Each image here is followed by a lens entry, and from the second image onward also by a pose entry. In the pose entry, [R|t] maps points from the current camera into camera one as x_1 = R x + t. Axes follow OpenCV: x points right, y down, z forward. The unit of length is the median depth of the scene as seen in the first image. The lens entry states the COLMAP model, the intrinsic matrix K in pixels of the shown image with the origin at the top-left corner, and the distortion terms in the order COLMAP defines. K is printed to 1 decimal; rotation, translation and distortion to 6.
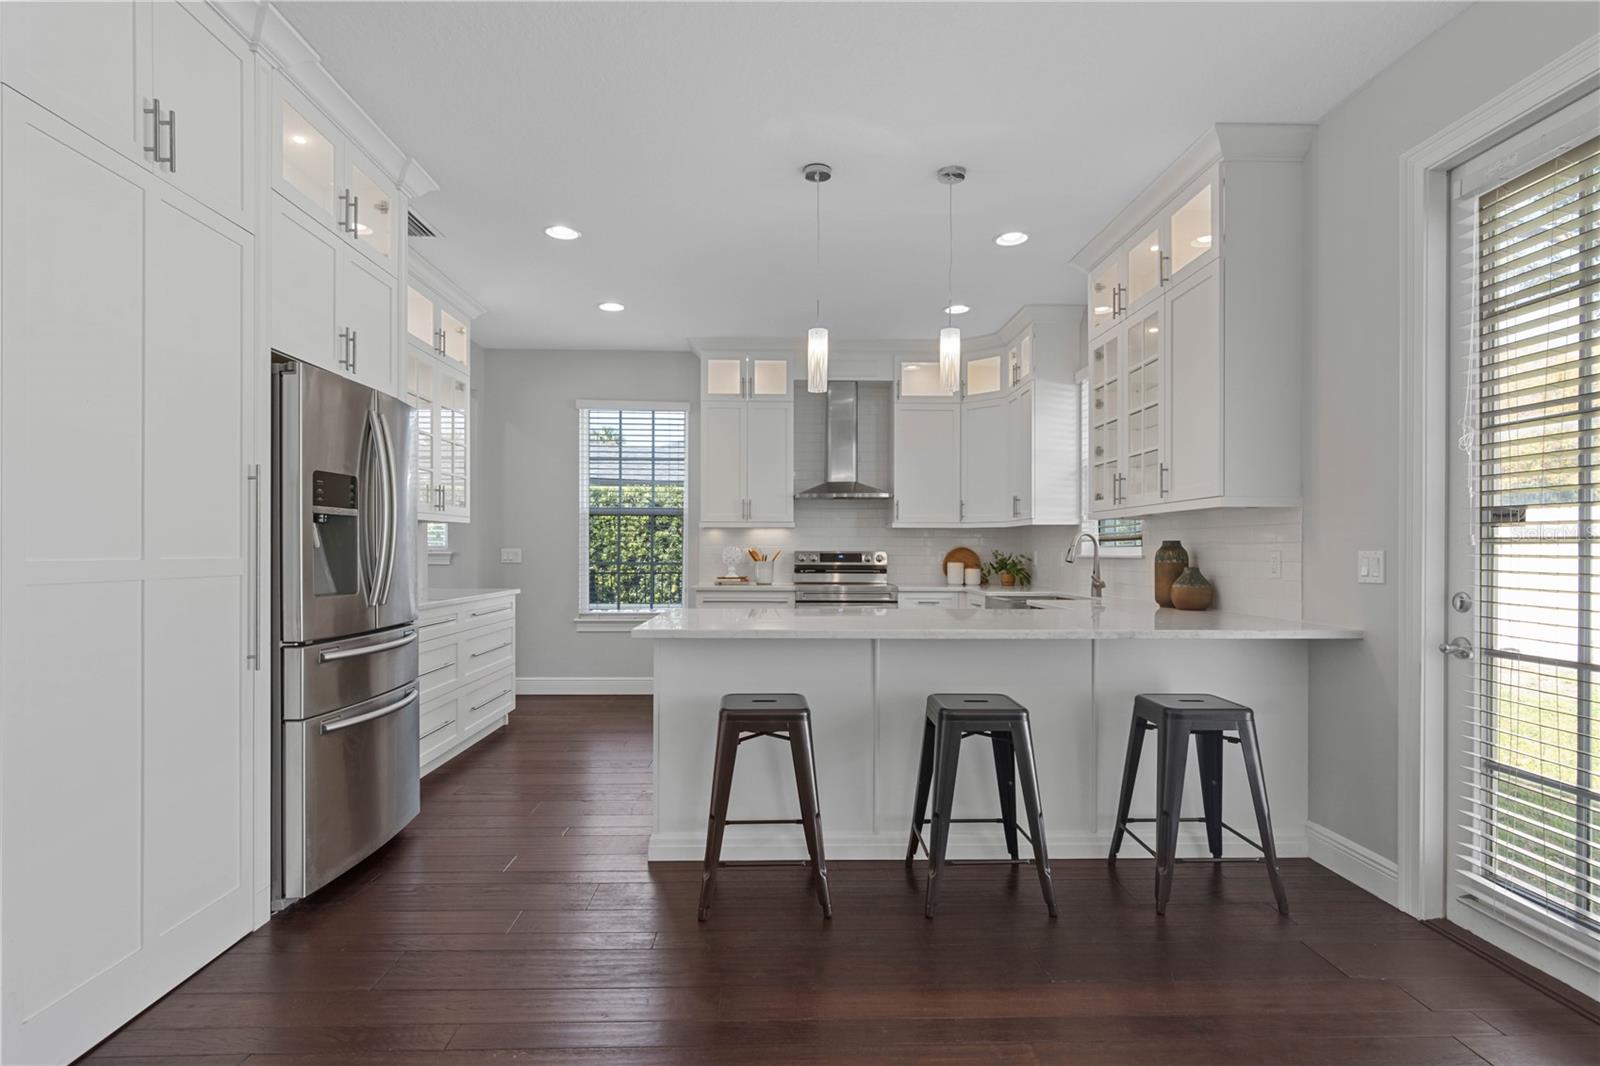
lens RADIAL K [[777.5, 0, 797.9], [0, 777.5, 547.5], [0, 0, 1]] dist [-0.002345, 0.001867]
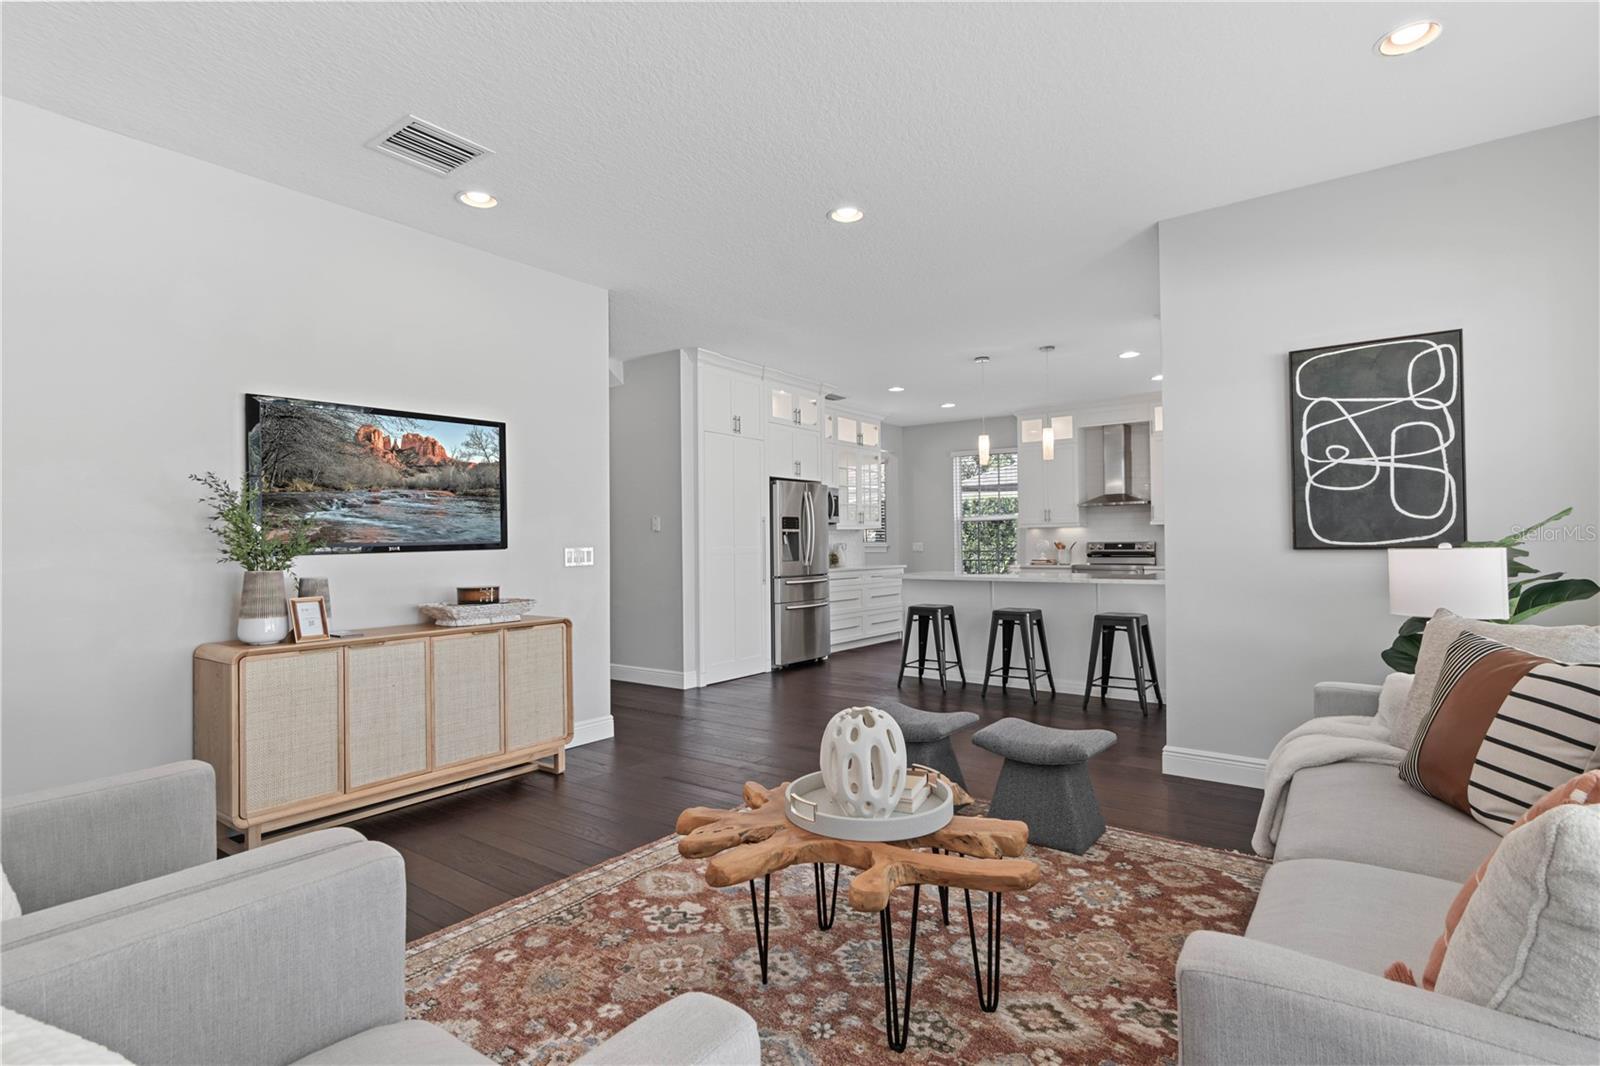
lens RADIAL K [[777.5, 0, 799.8], [0, 777.5, 529.3], [0, 0, 1]] dist [-0.002345, 0.001867]
pose [[0.783161, -0.023065, -0.621391, 0.501758], [0.013688, 0.999709, -0.019857, 0.001950], [0.621668, 0.007046, 0.783249, -0.500602]]
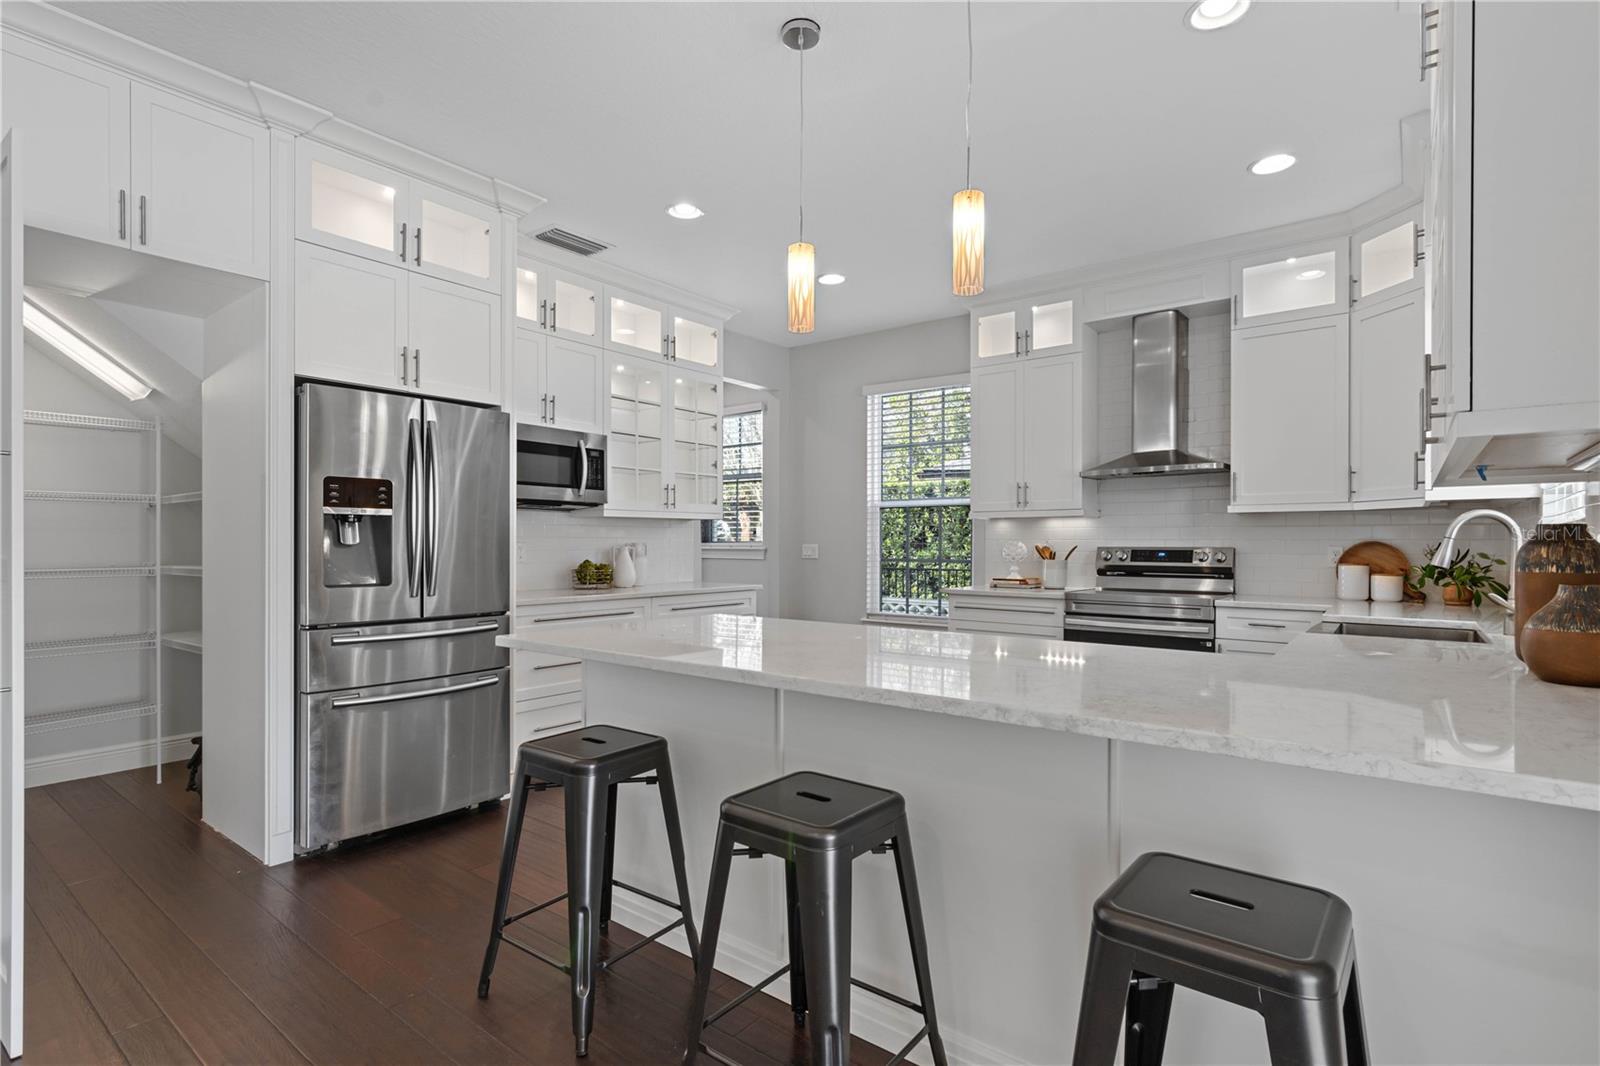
lens RADIAL K [[777.5, 0, 802.7], [0, 777.5, 542.7], [0, 0, 1]] dist [-0.002345, 0.001867]
pose [[0.771546, -0.002726, -0.636168, 0.269862], [0.002608, 0.999996, -0.001122, 0.000752], [0.636169, -0.000794, 0.771550, 0.234797]]
